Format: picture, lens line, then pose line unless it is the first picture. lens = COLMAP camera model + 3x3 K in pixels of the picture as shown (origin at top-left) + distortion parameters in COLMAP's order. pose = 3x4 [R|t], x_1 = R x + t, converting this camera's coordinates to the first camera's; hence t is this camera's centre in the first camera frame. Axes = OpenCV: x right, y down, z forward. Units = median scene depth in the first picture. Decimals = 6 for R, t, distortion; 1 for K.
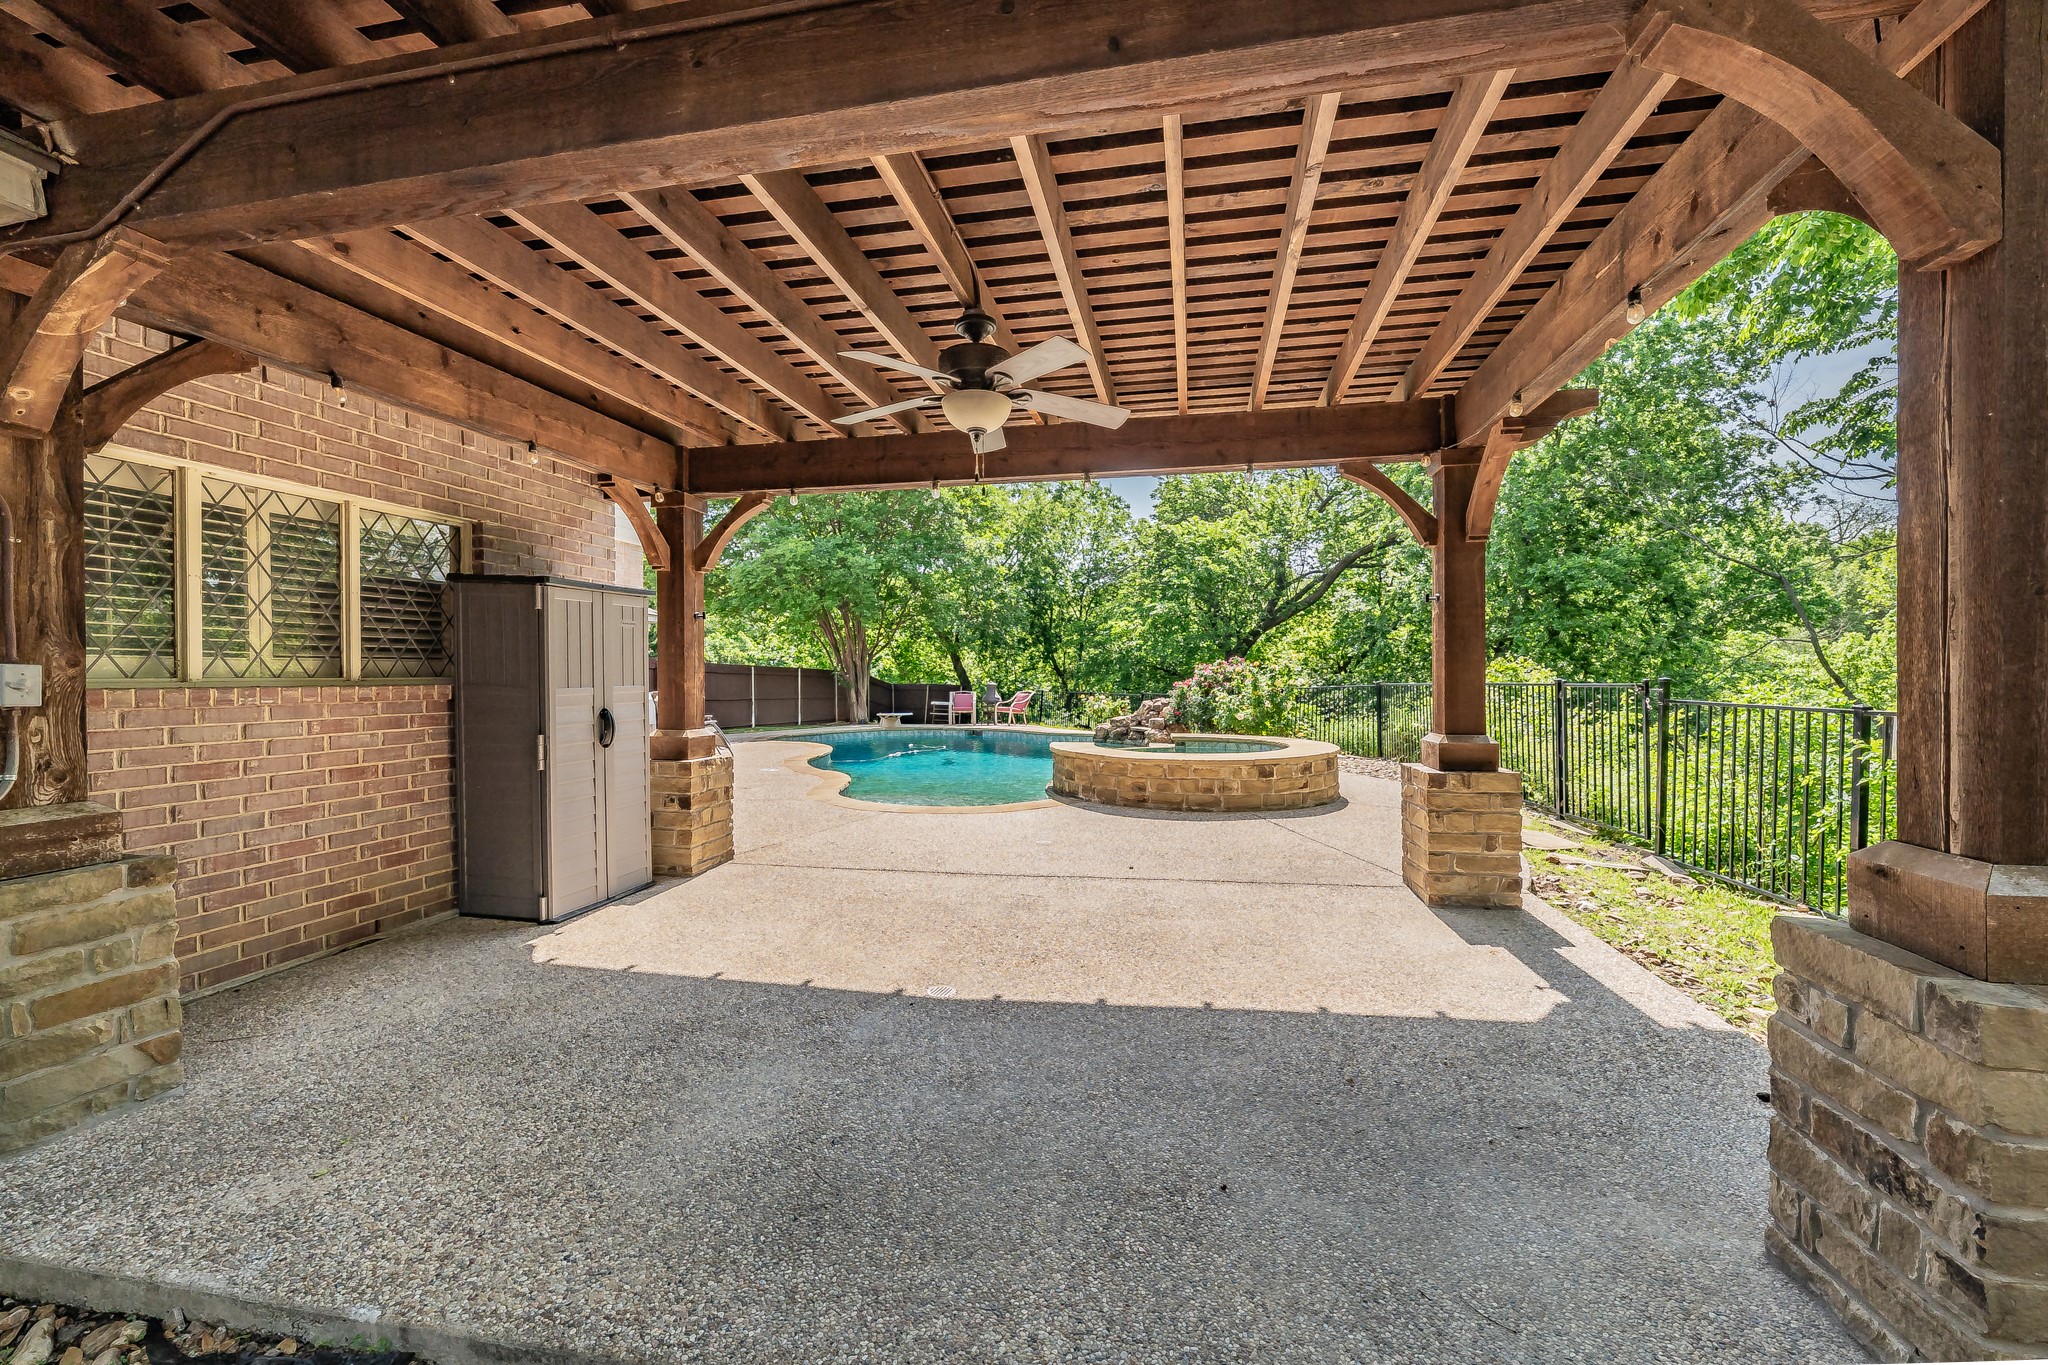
lens RADIAL K [[749.1, 0, 1042.5], [0, 749.1, 676.4], [0, 0, 1]] dist [0.003159, 0.000259]
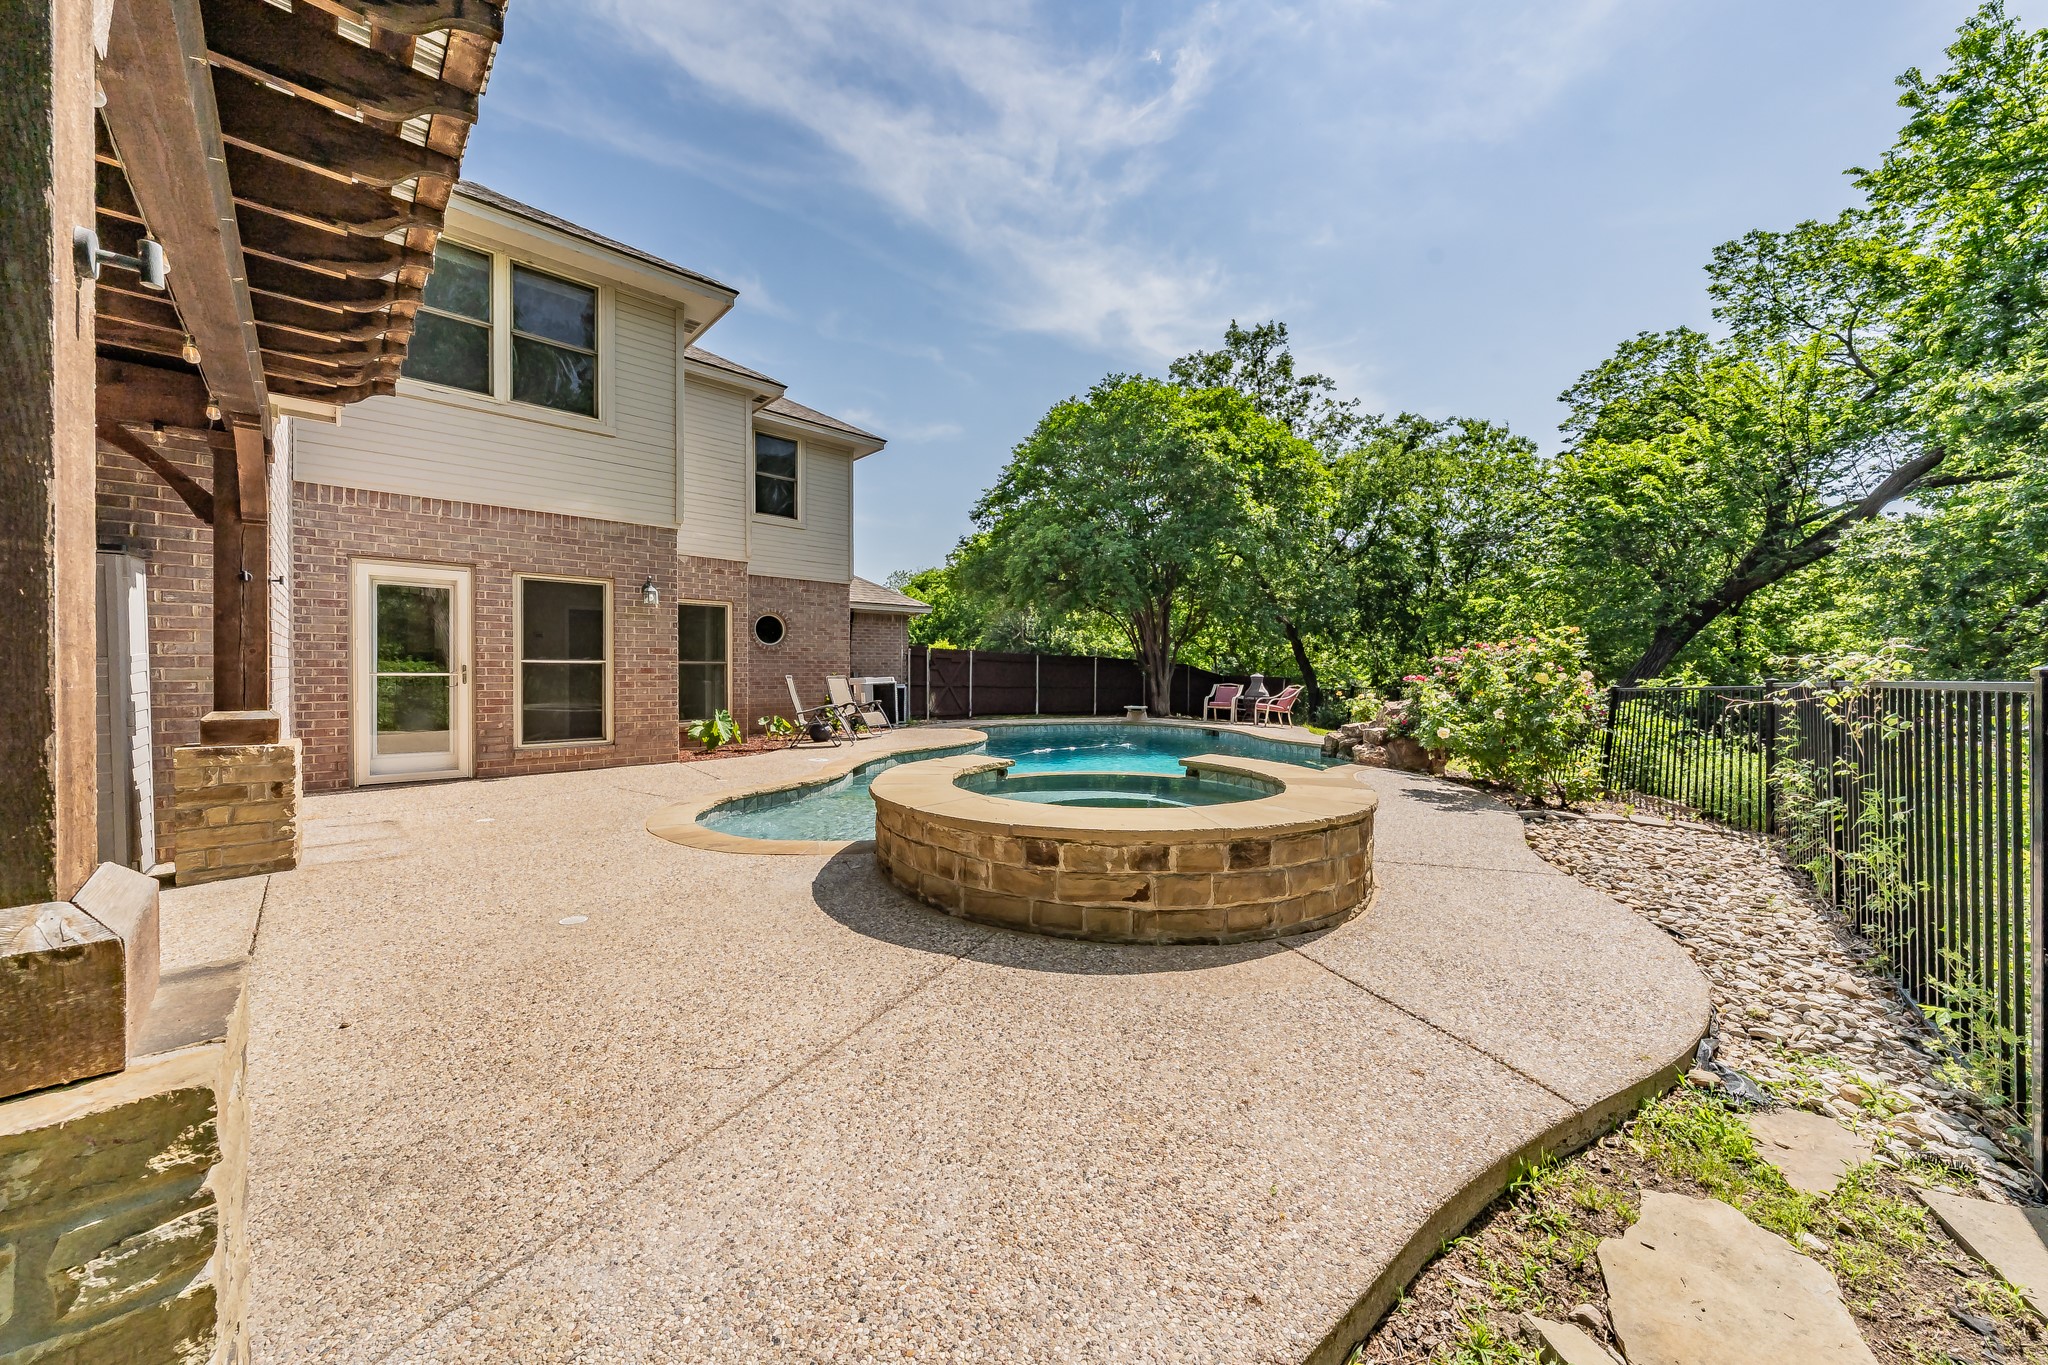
lens RADIAL K [[735.7, 0, 984.3], [0, 735.7, 672.9], [0, 0, 1]] dist [-0.001876, -0.000029]
pose [[0.836314, 0.015558, -0.548030, 0.228830], [-0.011770, 0.999876, 0.010425, 0.003222], [0.548124, -0.002268, 0.836394, 0.255932]]
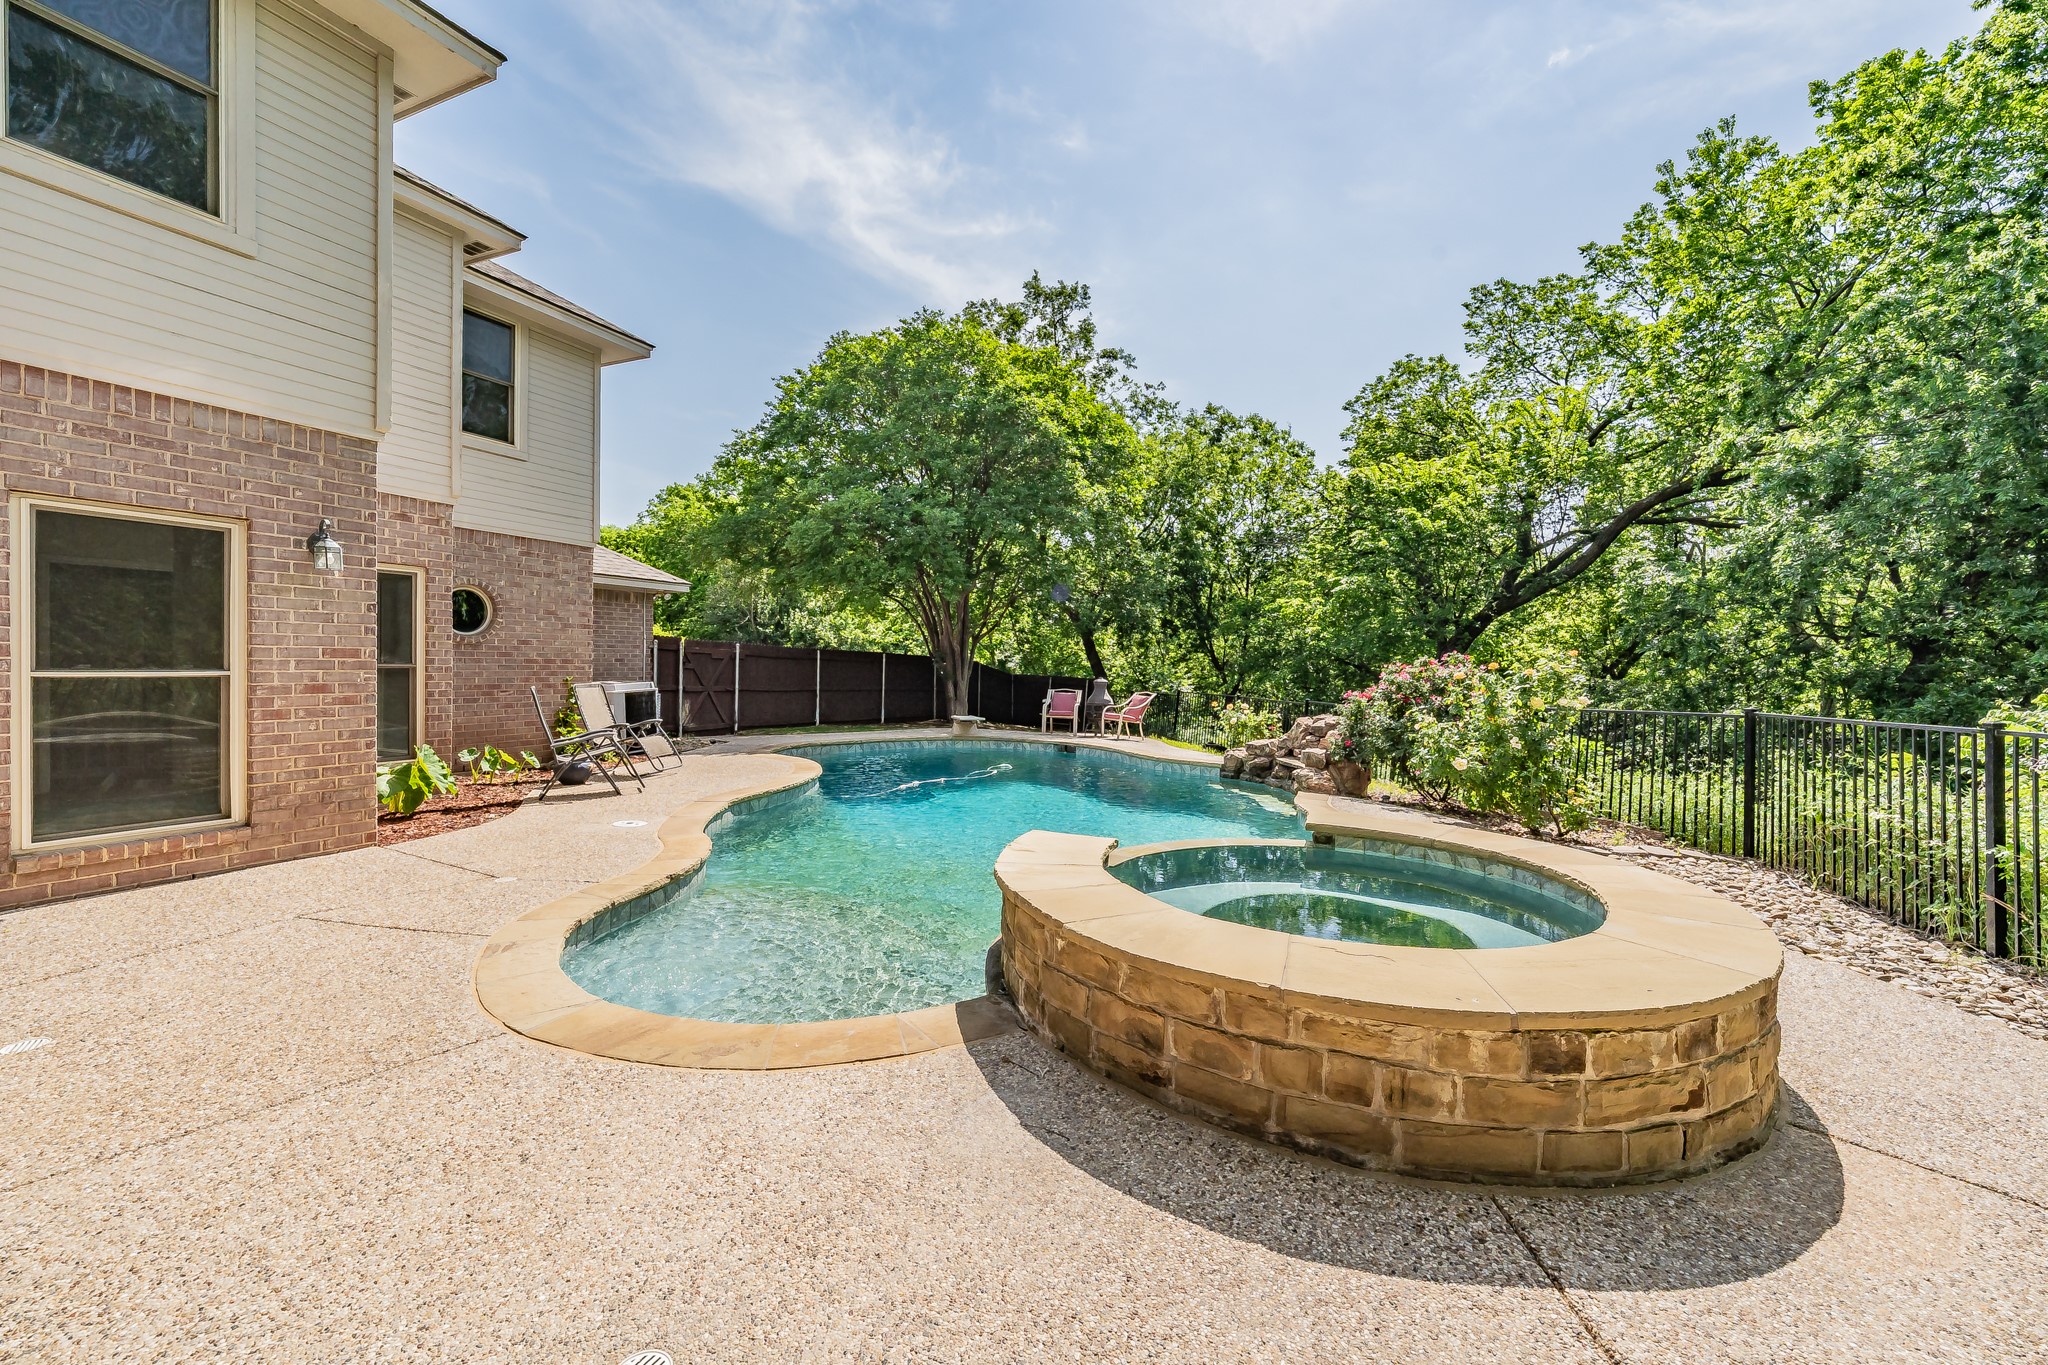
lens RADIAL K [[864.6, 0, 1059.8], [0, 864.6, 674.0], [0, 0, 1]] dist [-0.001787, 0.001197]
pose [[0.984572, 0.026688, -0.172935, 0.070291], [-0.025099, 0.999620, 0.011365, -0.008895], [0.173172, -0.006849, 0.984868, 0.276758]]
